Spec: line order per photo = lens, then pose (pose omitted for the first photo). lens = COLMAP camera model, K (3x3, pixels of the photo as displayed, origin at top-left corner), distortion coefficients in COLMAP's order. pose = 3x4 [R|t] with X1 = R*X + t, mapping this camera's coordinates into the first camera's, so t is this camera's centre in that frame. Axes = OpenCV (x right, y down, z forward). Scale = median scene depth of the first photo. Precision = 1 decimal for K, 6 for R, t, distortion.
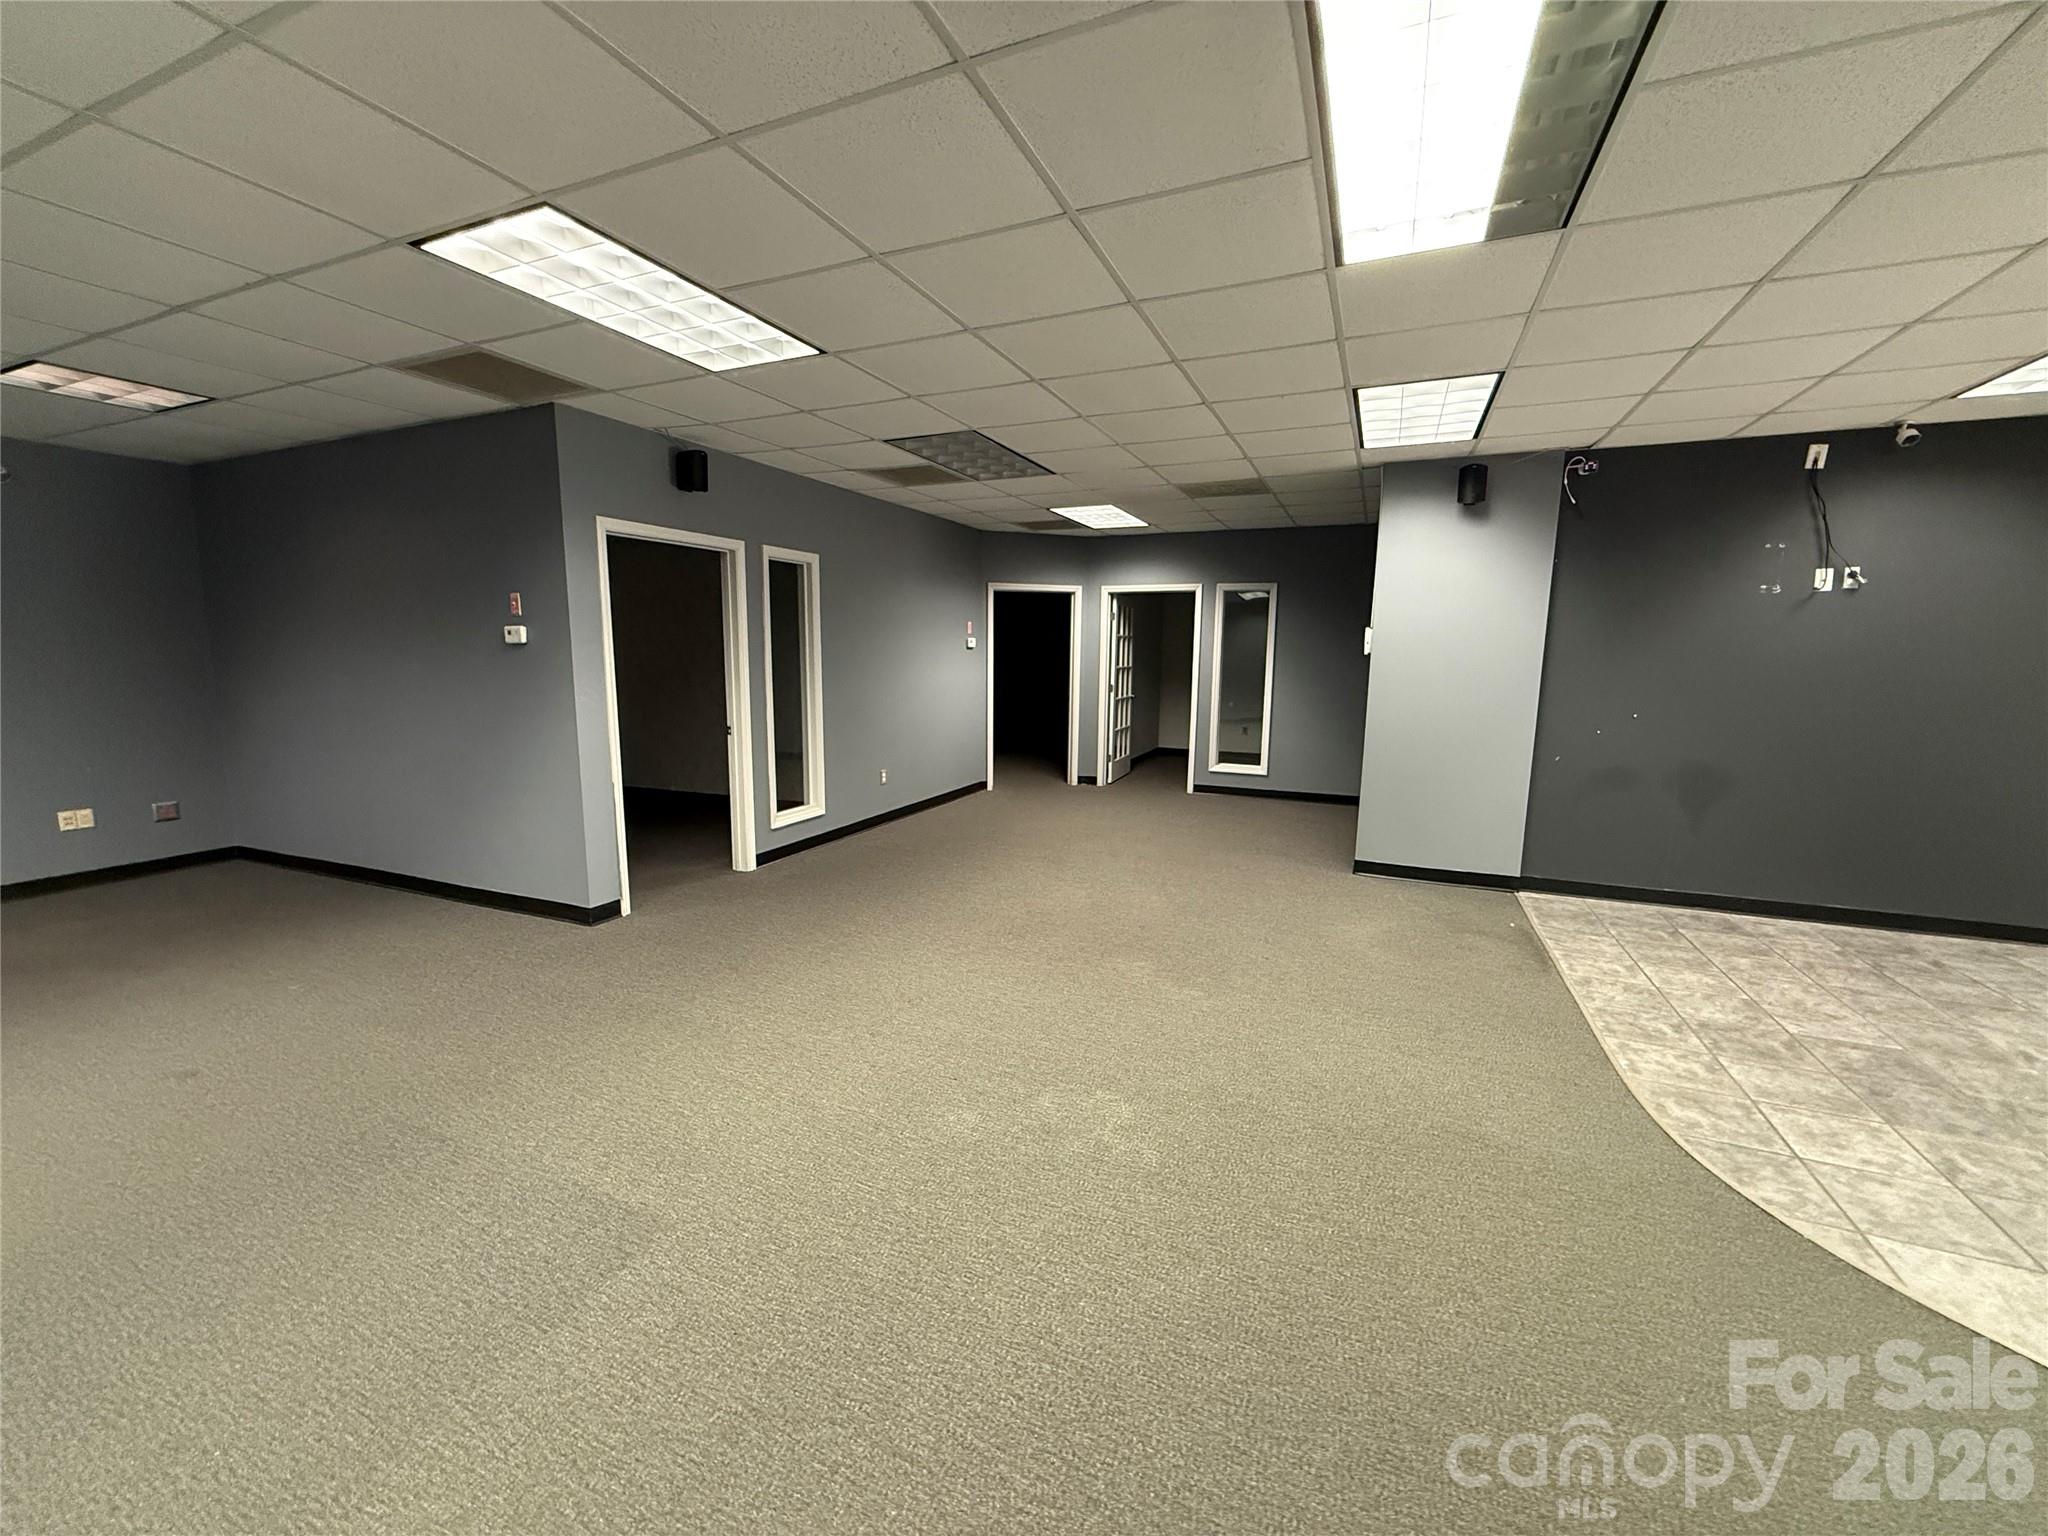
lens RADIAL K [[815.5, 0, 1016.6], [0, 815.5, 767.6], [0, 0, 1]] dist [0.000089, -0.000066]
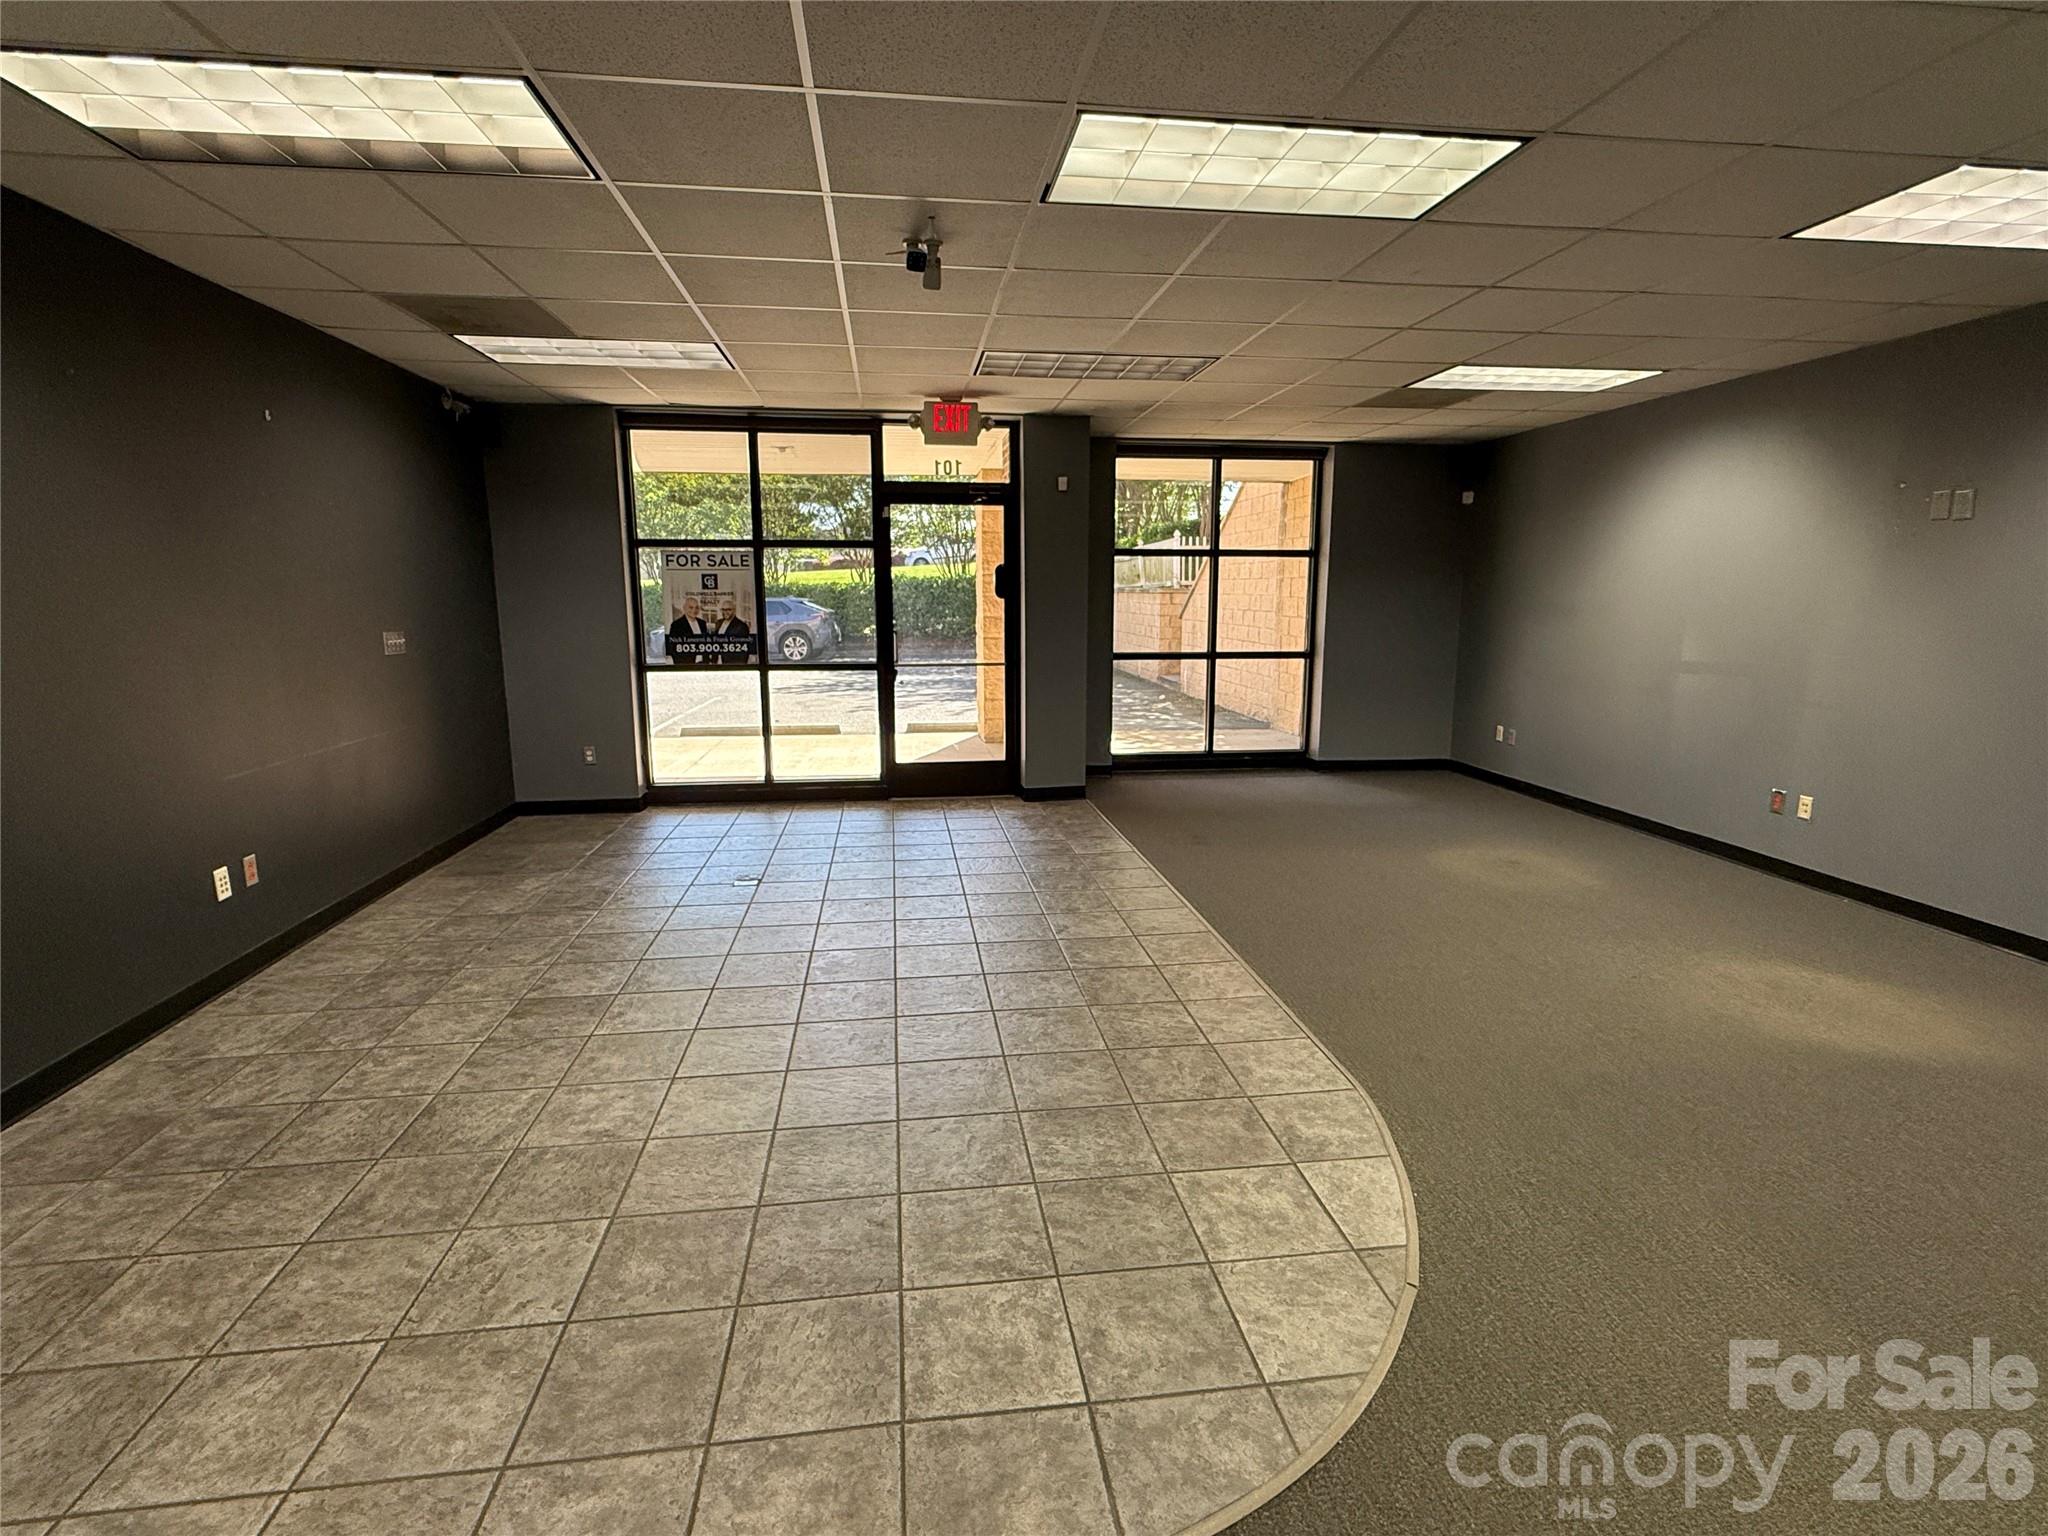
lens RADIAL K [[988.1, 0, 1018.0], [0, 988.1, 763.7], [0, 0, 1]] dist [-0.000495, 0.000671]
pose [[-0.516973, -0.157116, 0.841459, 0.236900], [0.120408, 0.959890, 0.253205, -0.106669], [-0.847491, 0.232218, -0.477319, 0.719534]]
